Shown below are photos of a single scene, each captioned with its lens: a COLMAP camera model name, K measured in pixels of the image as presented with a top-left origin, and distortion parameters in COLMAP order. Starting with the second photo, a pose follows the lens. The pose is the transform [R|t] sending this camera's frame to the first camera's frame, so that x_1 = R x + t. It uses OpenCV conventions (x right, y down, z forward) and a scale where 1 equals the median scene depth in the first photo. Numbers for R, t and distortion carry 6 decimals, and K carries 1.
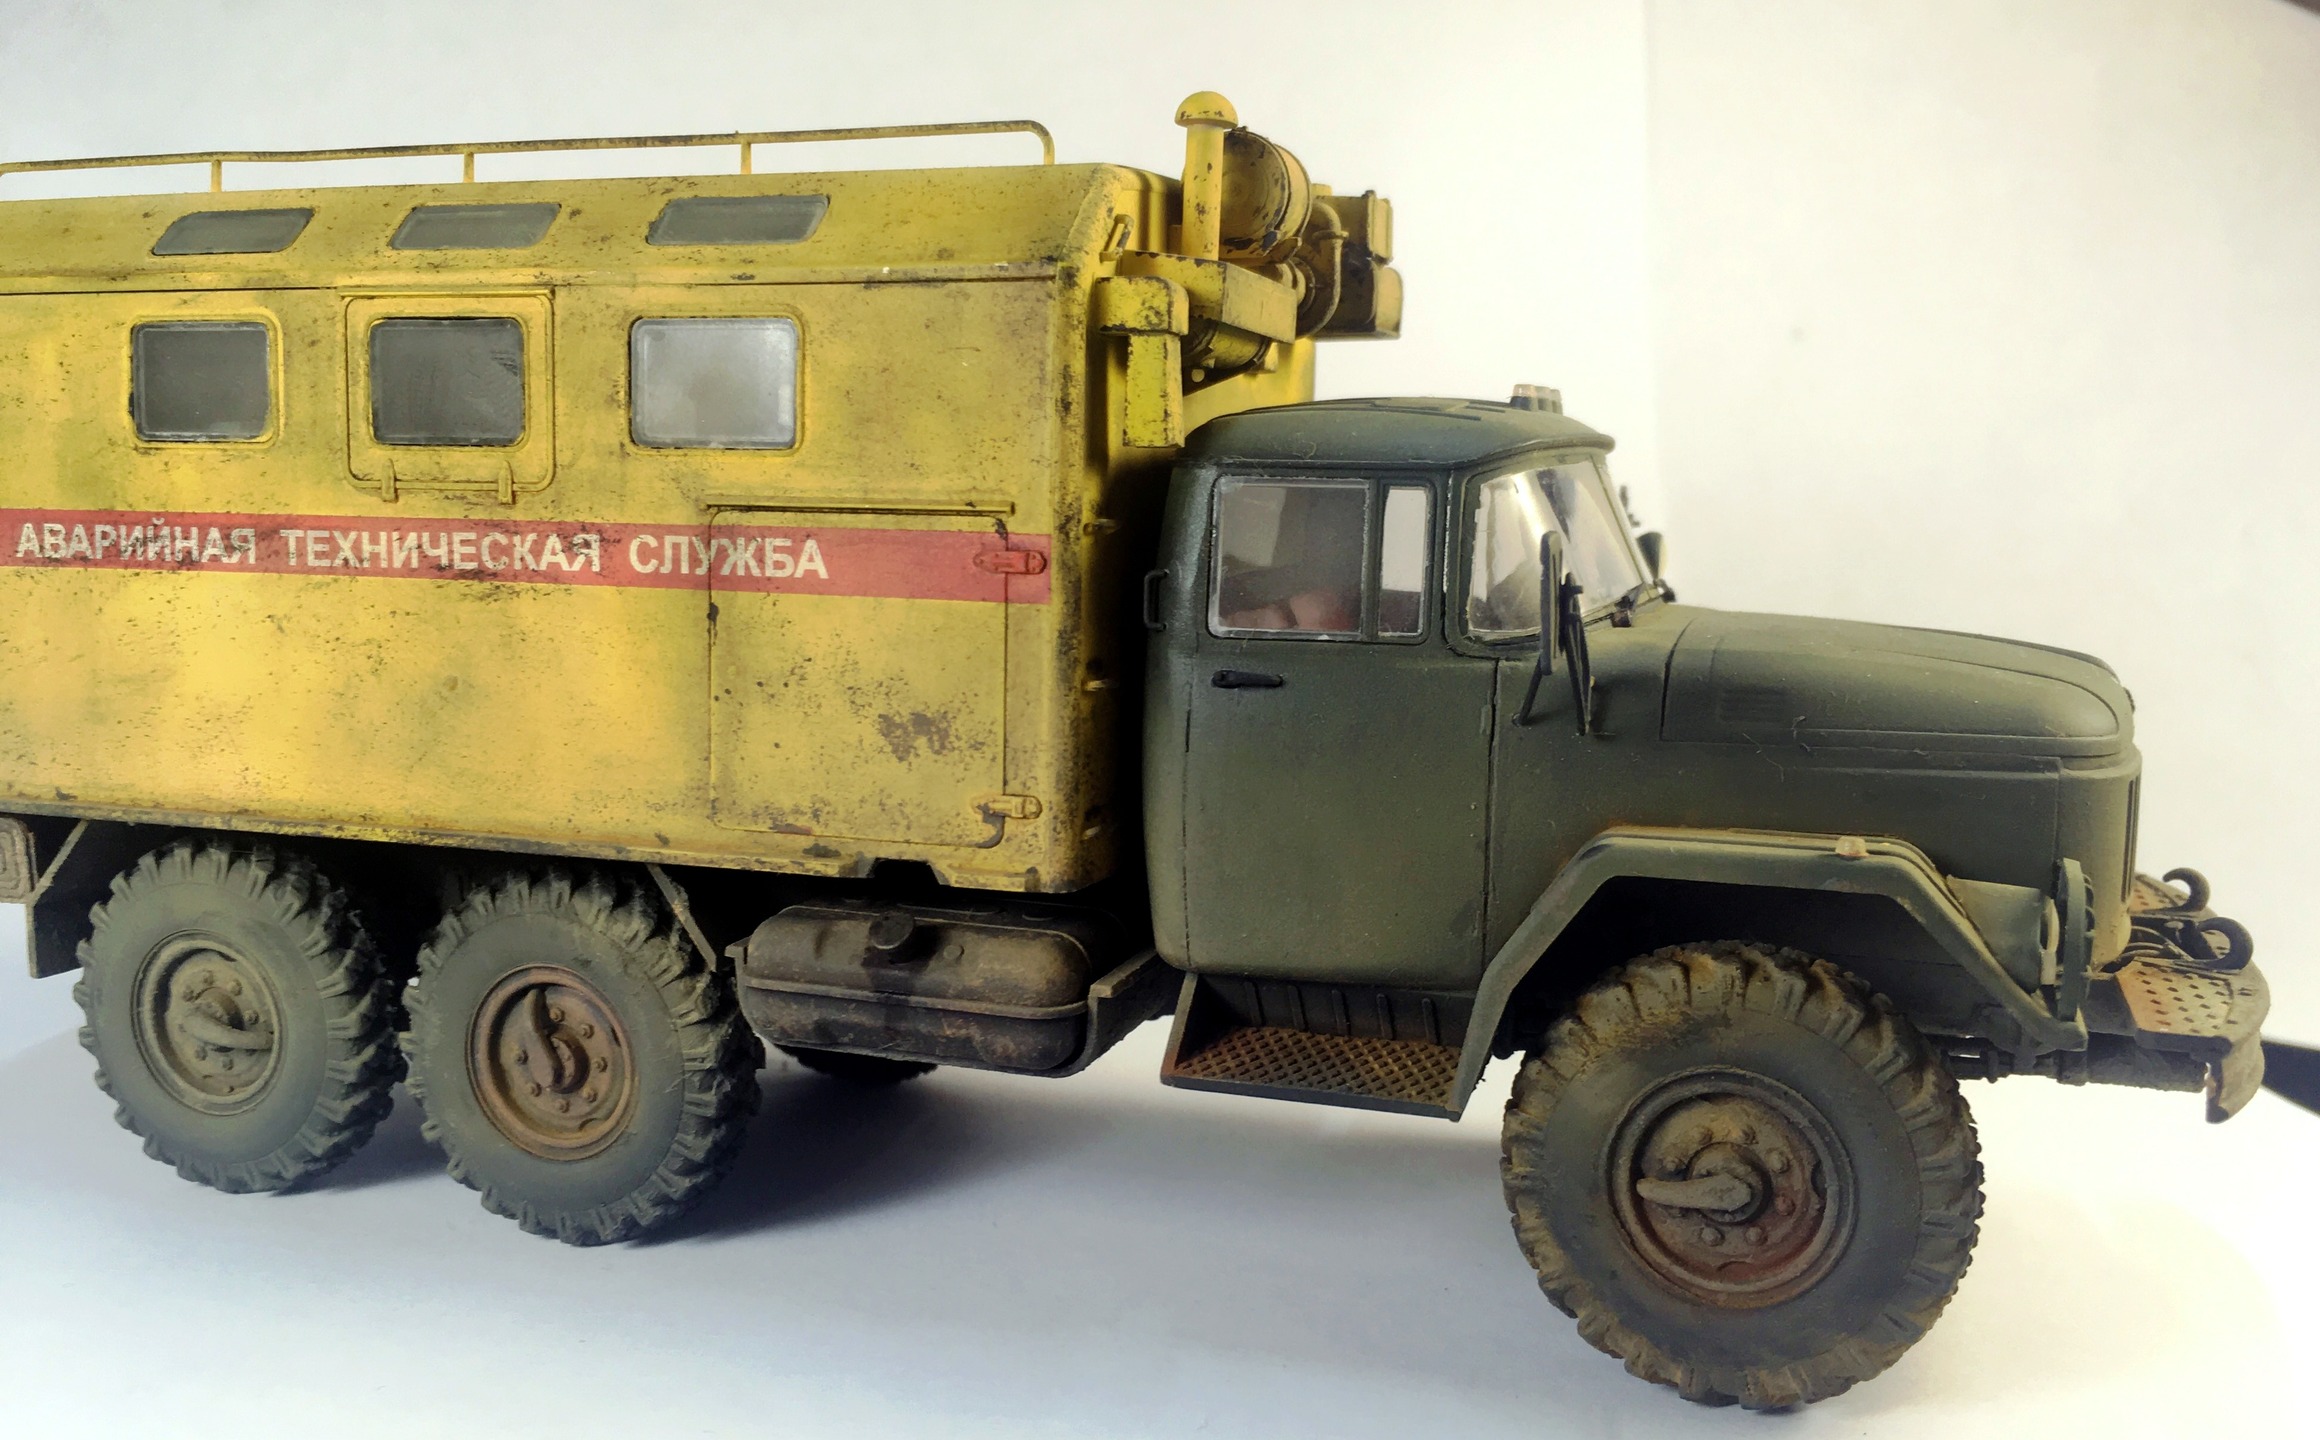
lens RADIAL K [[2057.4, 0, 1201.6], [0, 2057.4, 697.2], [0, 0, 1]] dist [0.016490, -0.069836]
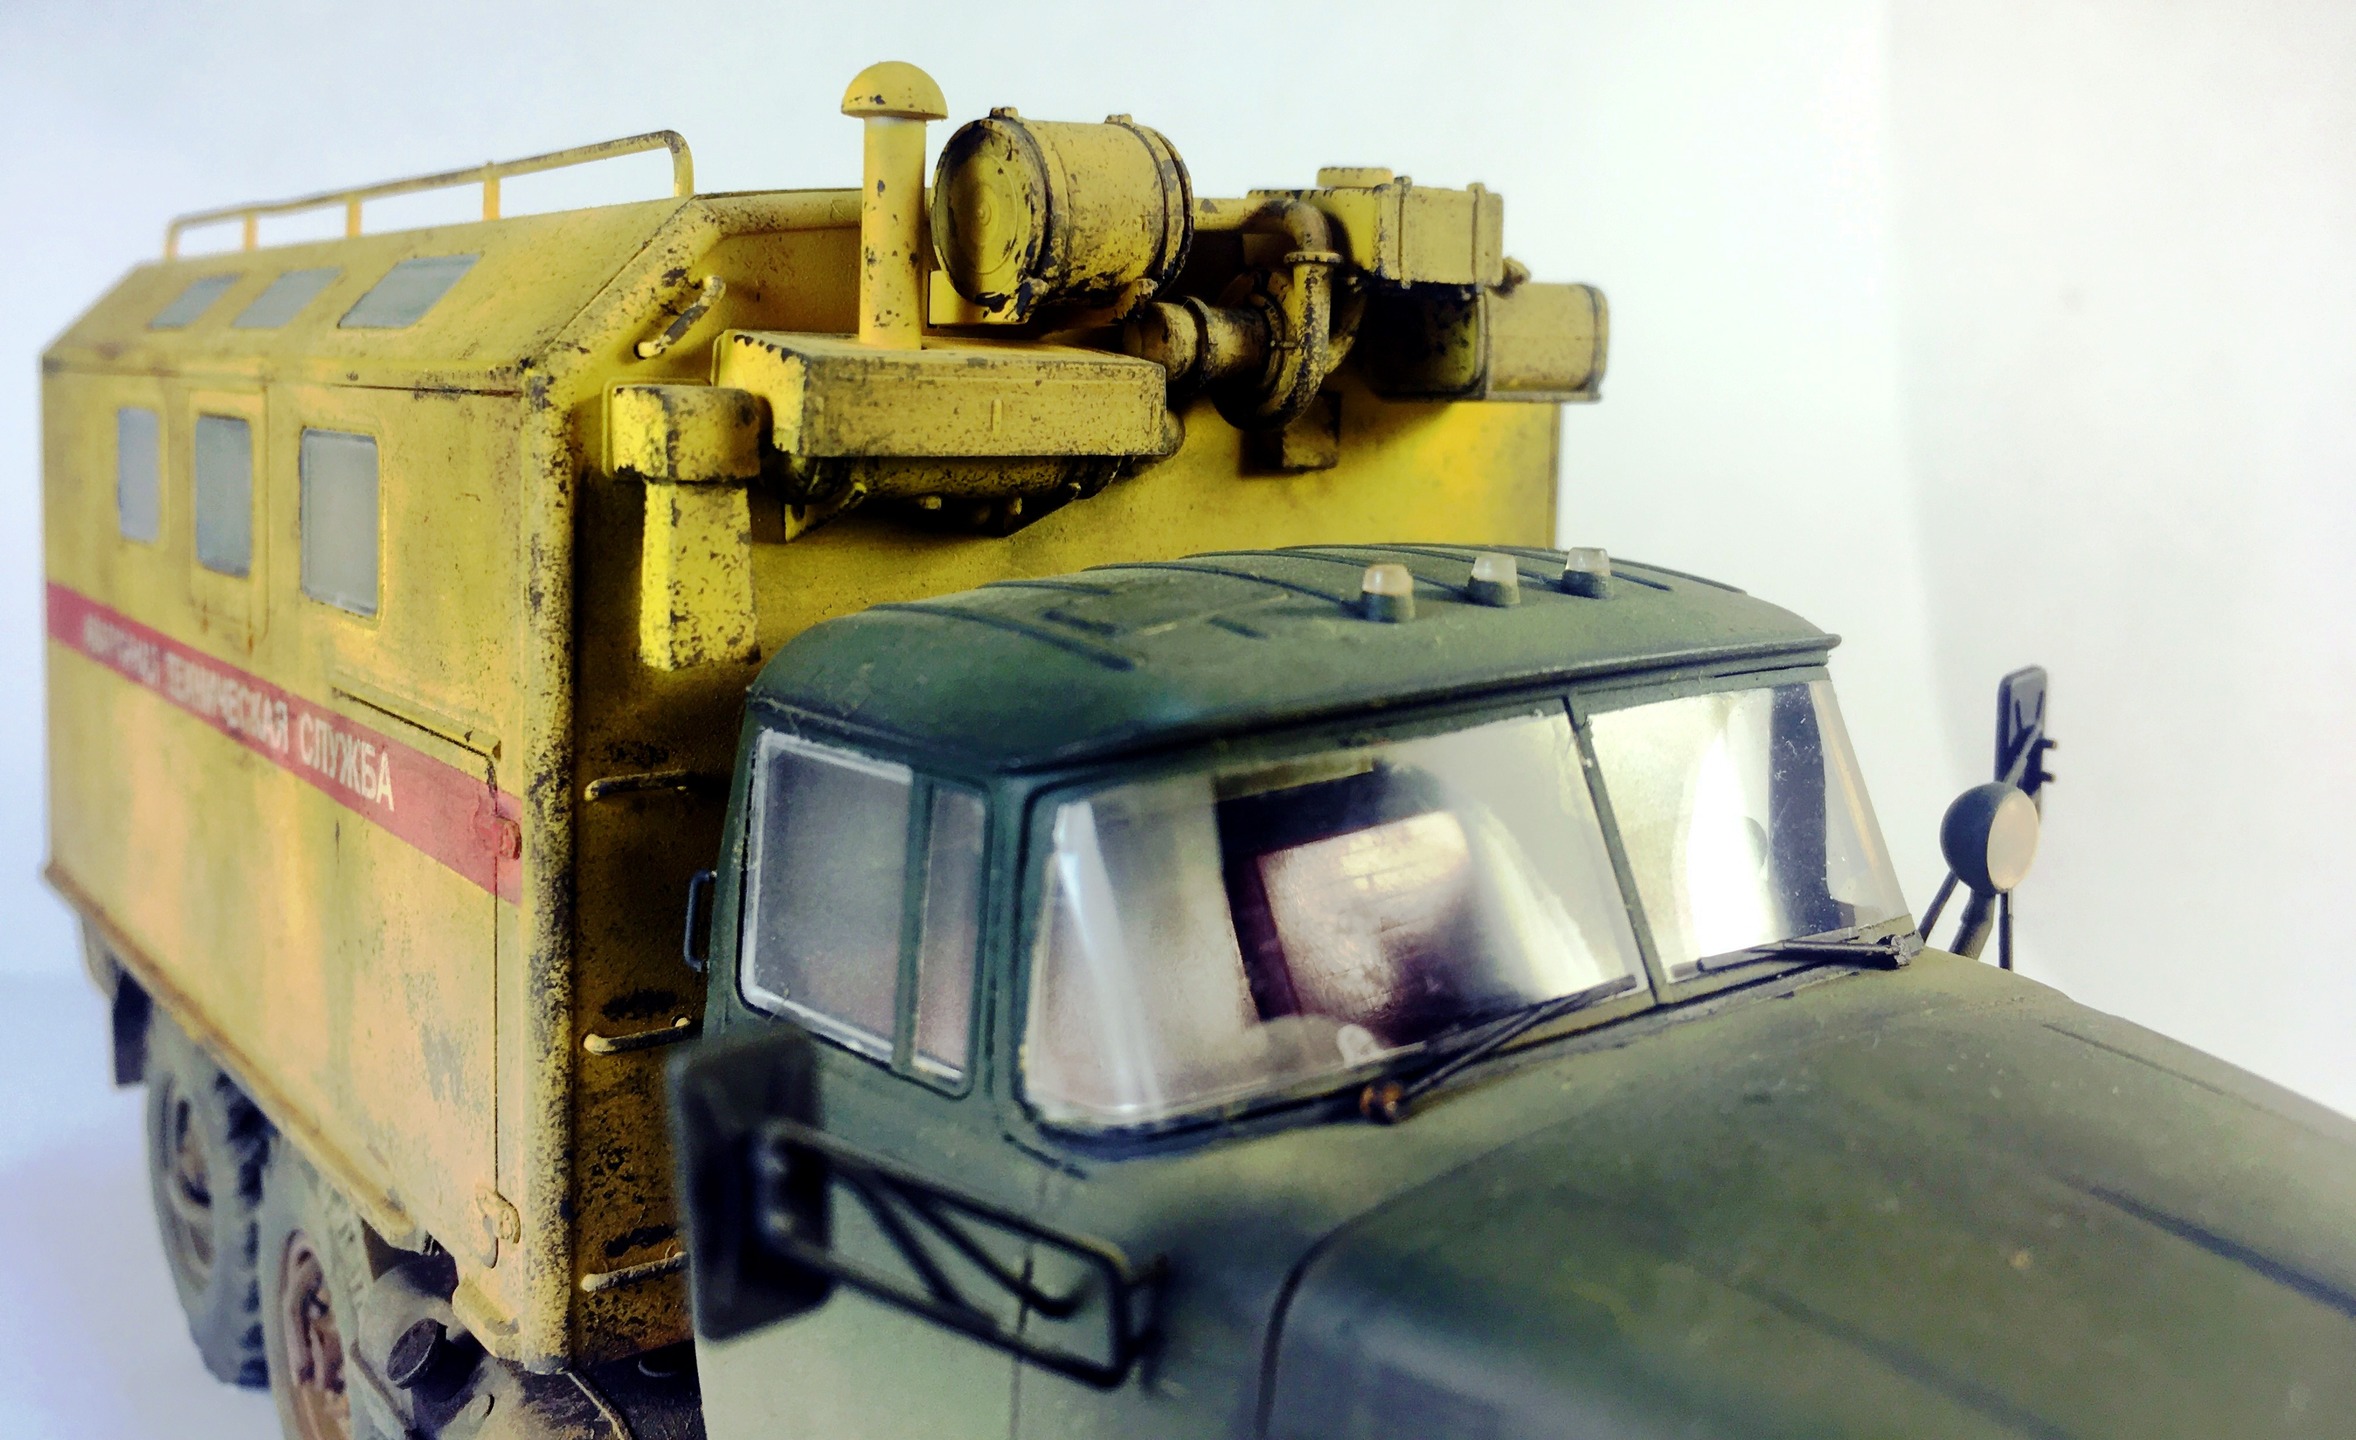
lens RADIAL K [[2097.5, 0, 1173.1], [0, 2097.5, 486.4], [0, 0, 1]] dist [0.009925, 0.000351]
pose [[0.823934, 0.028513, -0.565968, 0.397570], [-0.057503, 0.997785, -0.033444, -0.147070], [0.563761, 0.060100, 0.823749, 0.523095]]
